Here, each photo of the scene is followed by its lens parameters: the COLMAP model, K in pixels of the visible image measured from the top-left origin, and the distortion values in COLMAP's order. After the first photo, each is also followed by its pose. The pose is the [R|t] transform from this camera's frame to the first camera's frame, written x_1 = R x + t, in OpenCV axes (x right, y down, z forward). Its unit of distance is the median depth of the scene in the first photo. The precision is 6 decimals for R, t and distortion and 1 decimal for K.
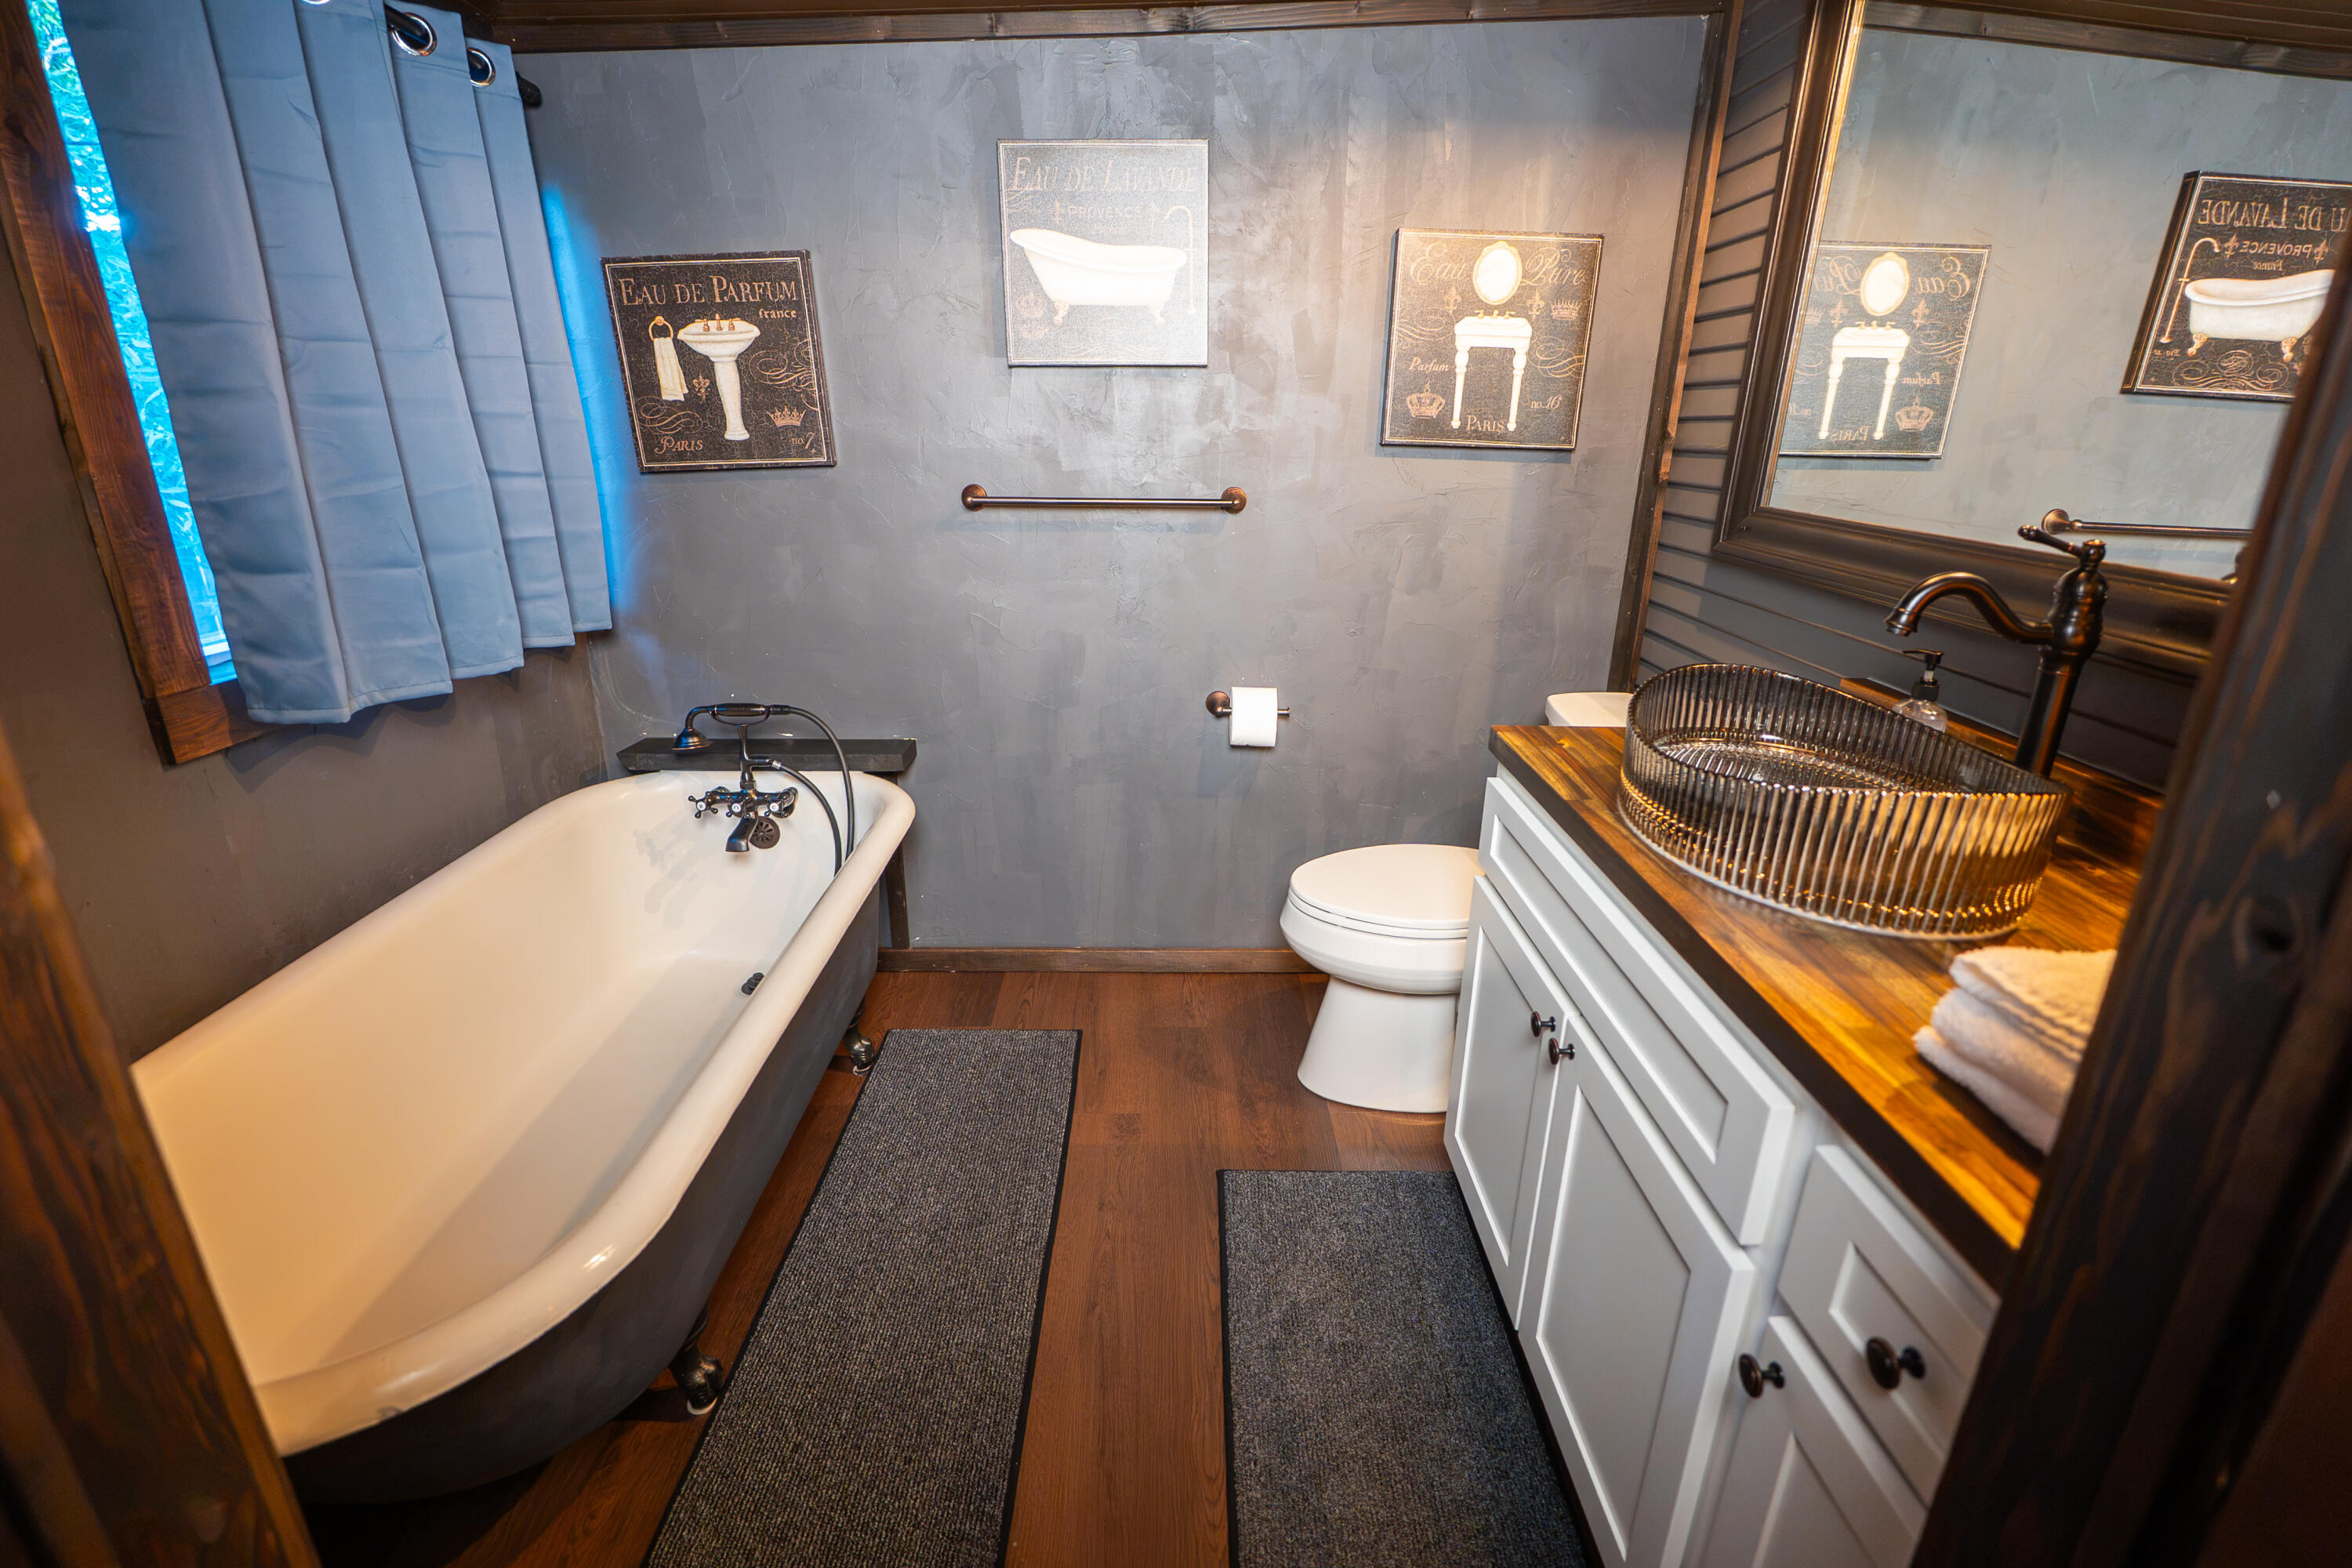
lens RADIAL K [[1066.8, 0, 1159.7], [0, 1066.8, 783.8], [0, 0, 1]] dist [-0.016006, 0.001345]
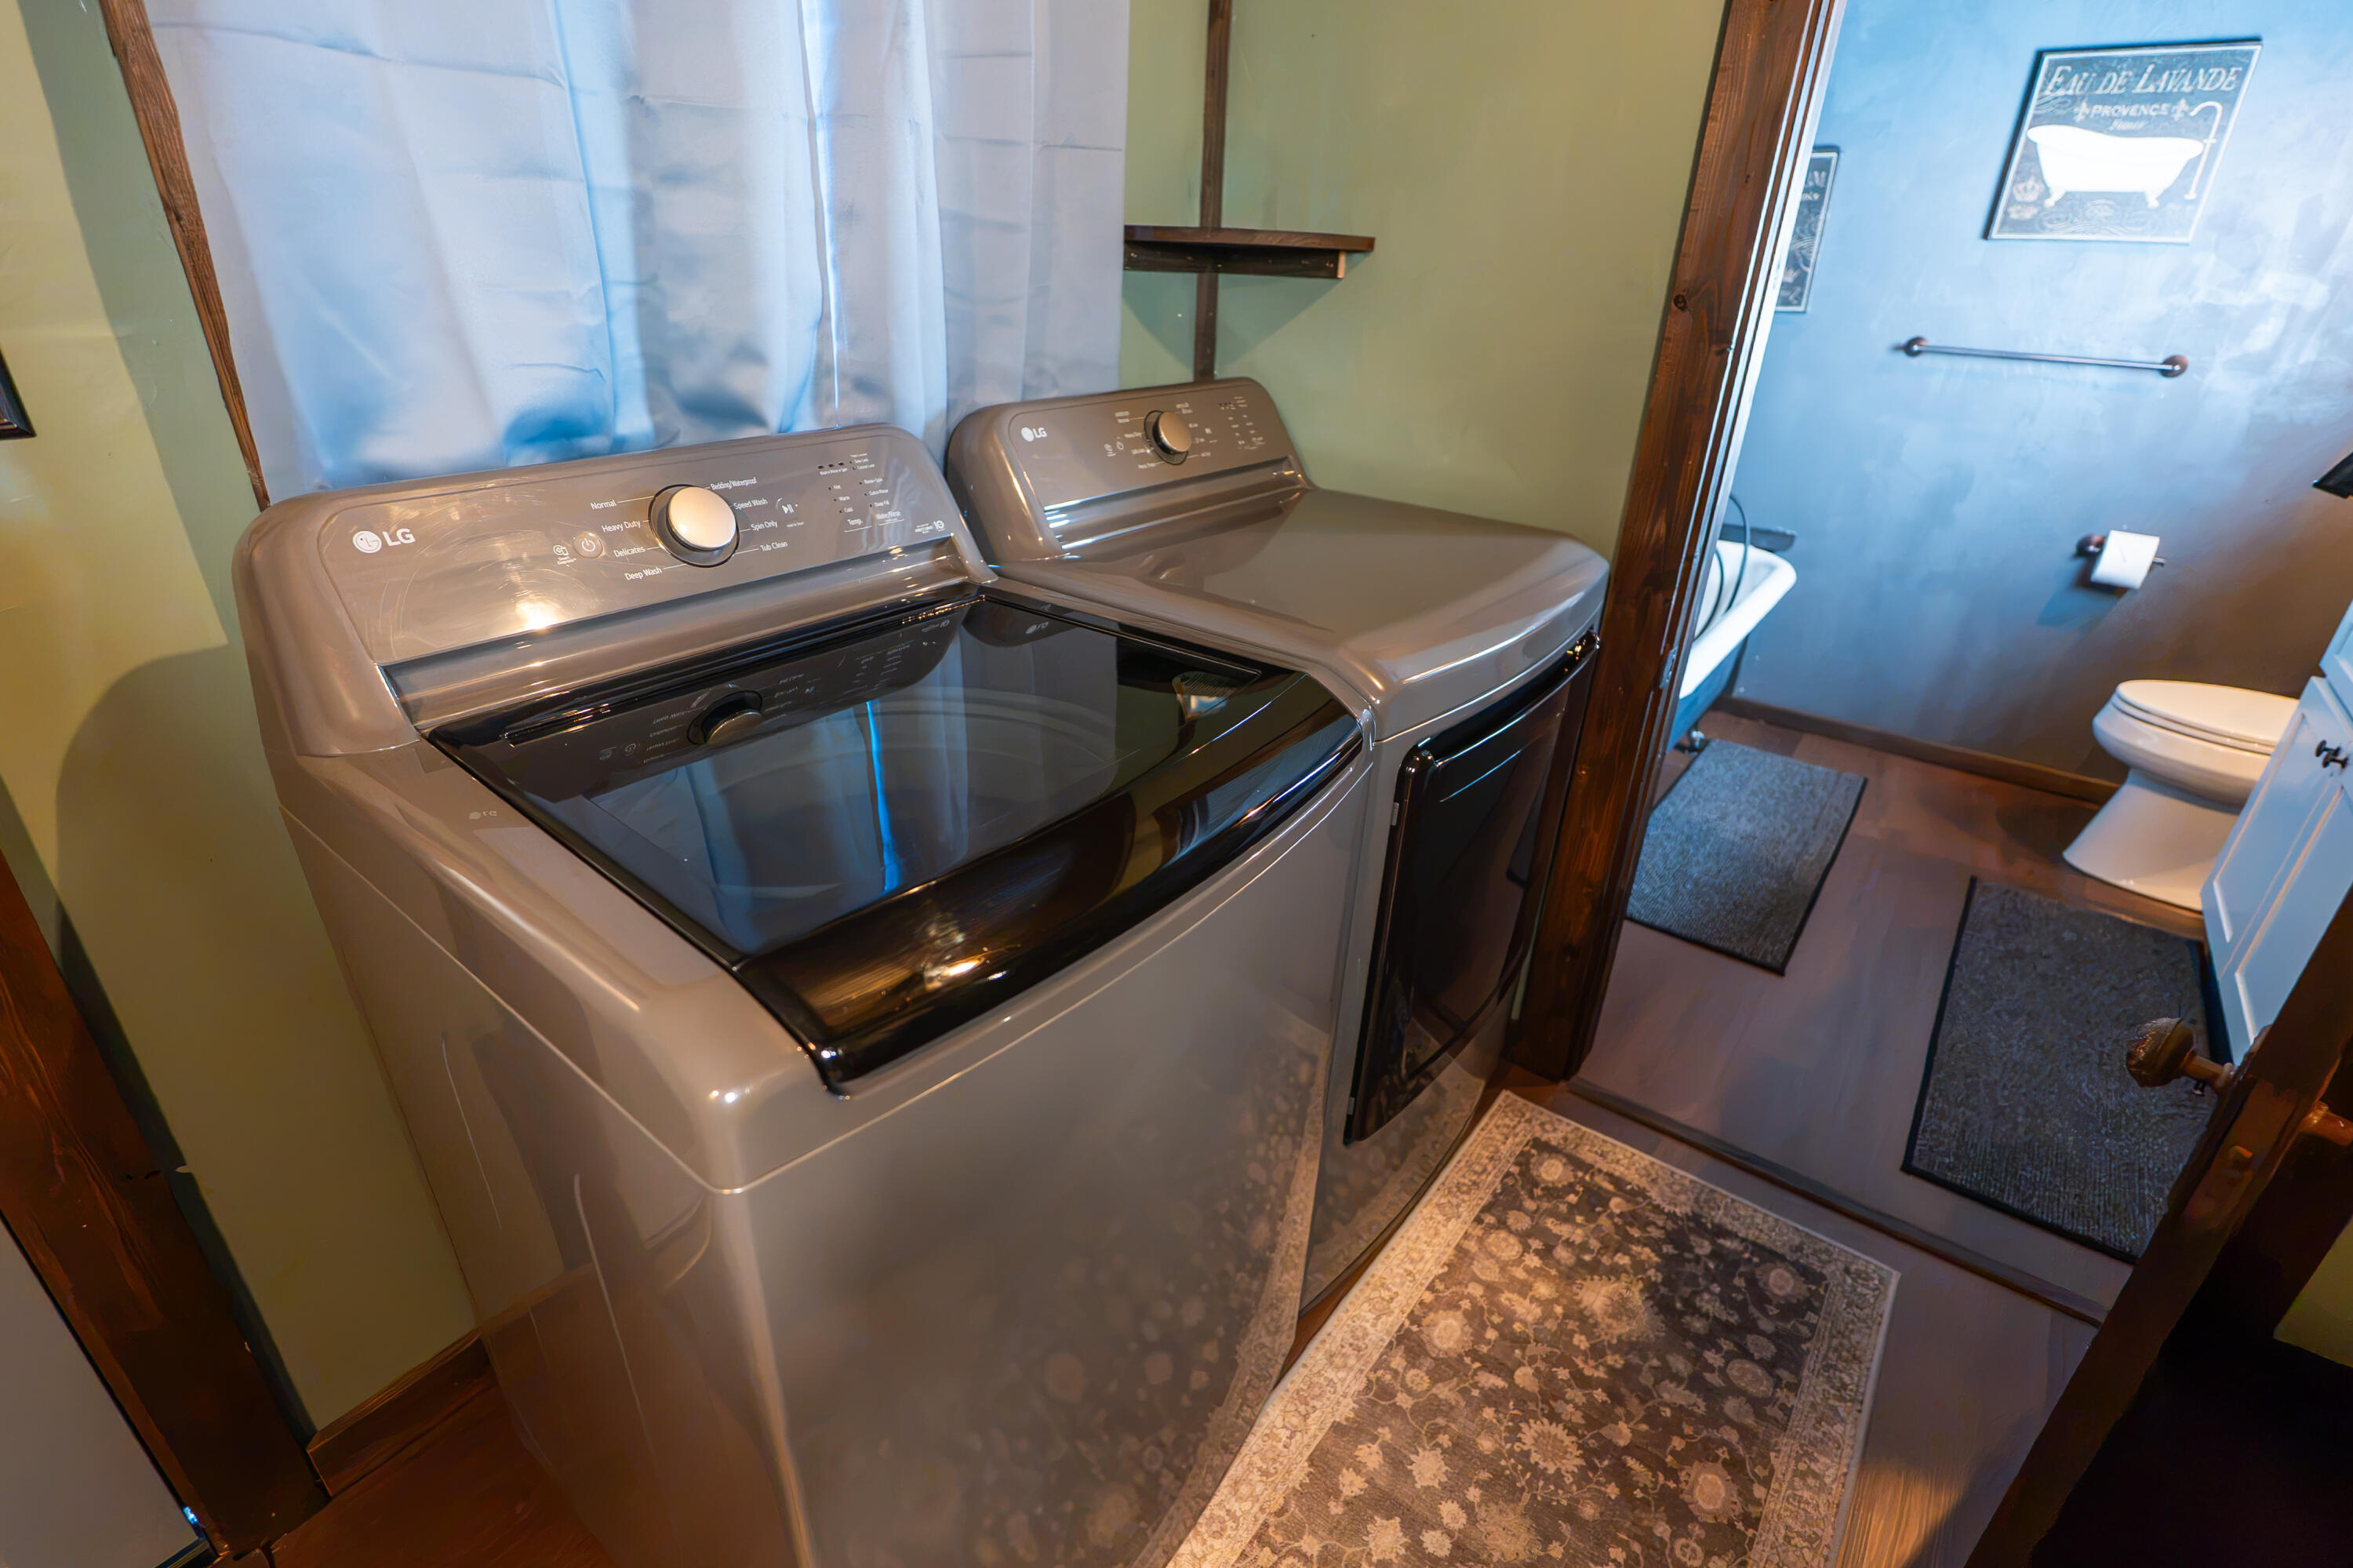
lens RADIAL K [[1067.3, 0, 1186.7], [0, 1067.3, 768.4], [0, 0, 1]] dist [-0.016006, 0.001345]
pose [[0.795503, 0.283205, -0.535696, -0.051850], [-0.226034, 0.958939, 0.171303, 0.213375], [0.562214, -0.015187, 0.826852, -0.590240]]
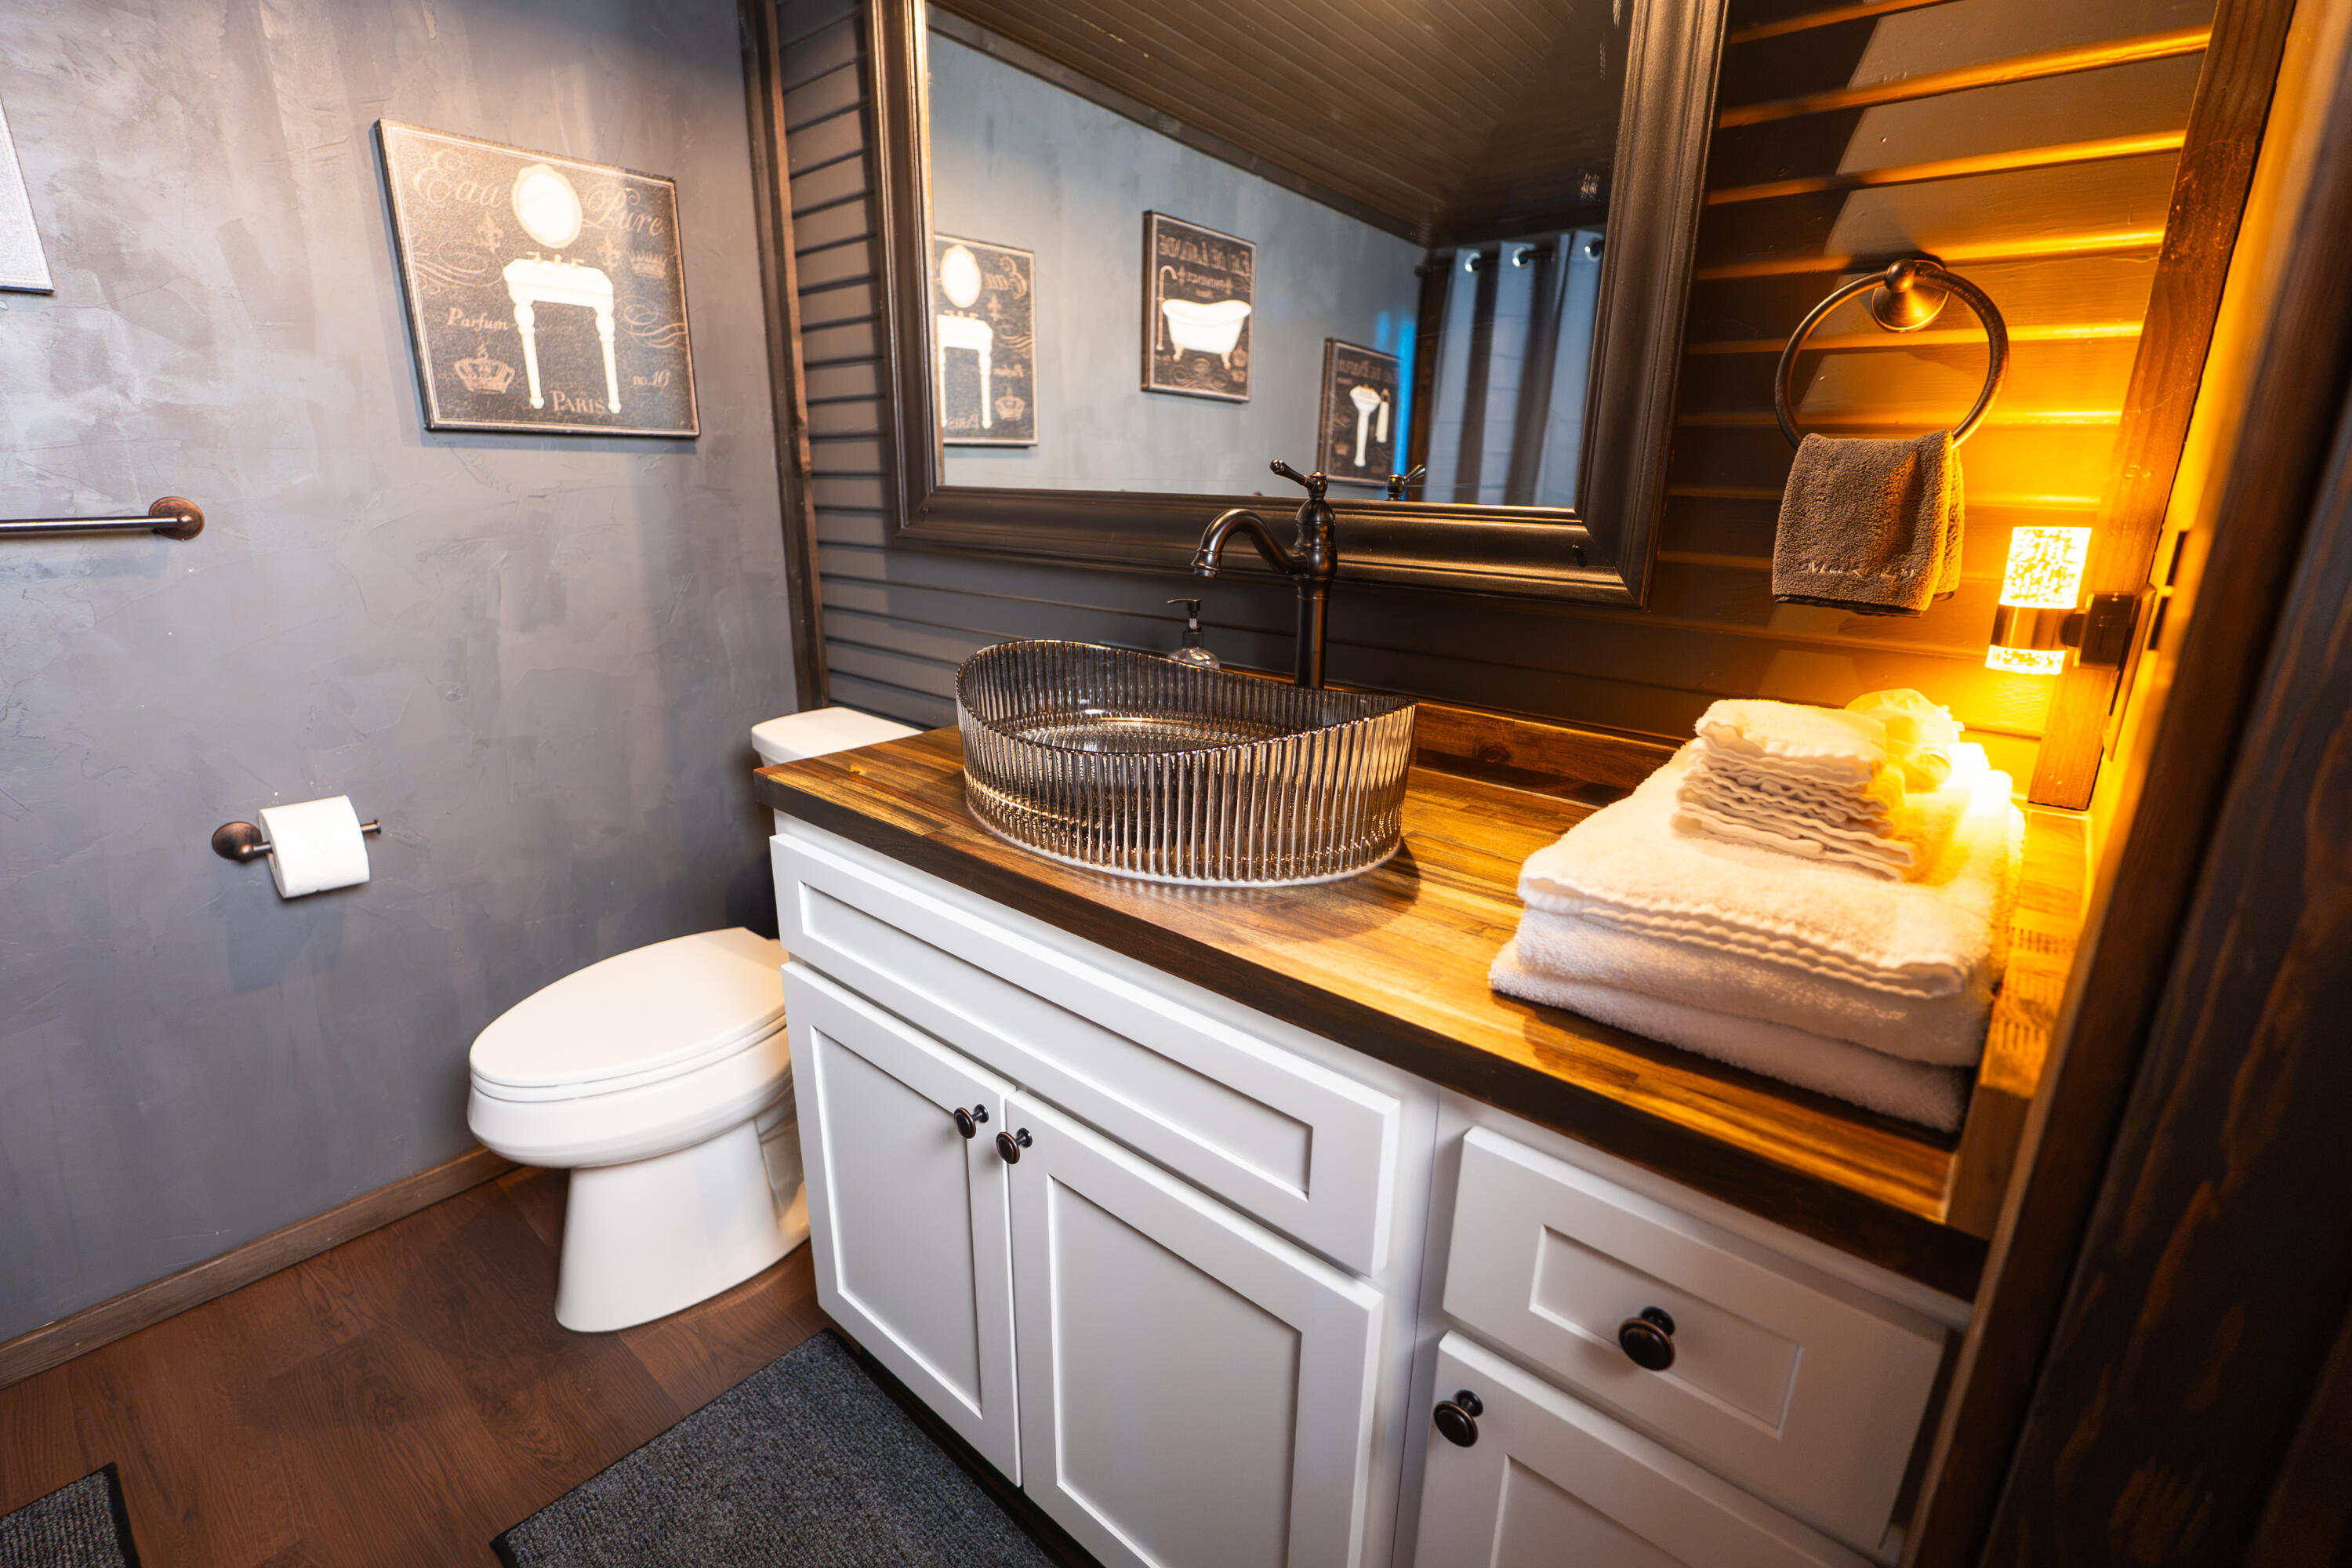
lens RADIAL K [[1066.8, 0, 1195.0], [0, 1066.8, 780.7], [0, 0, 1]] dist [-0.016006, 0.001345]
pose [[0.646367, -0.222919, 0.729738, -0.029946], [0.247885, 0.965845, 0.075480, -0.019760], [-0.721639, 0.132103, 0.679548, 0.194258]]
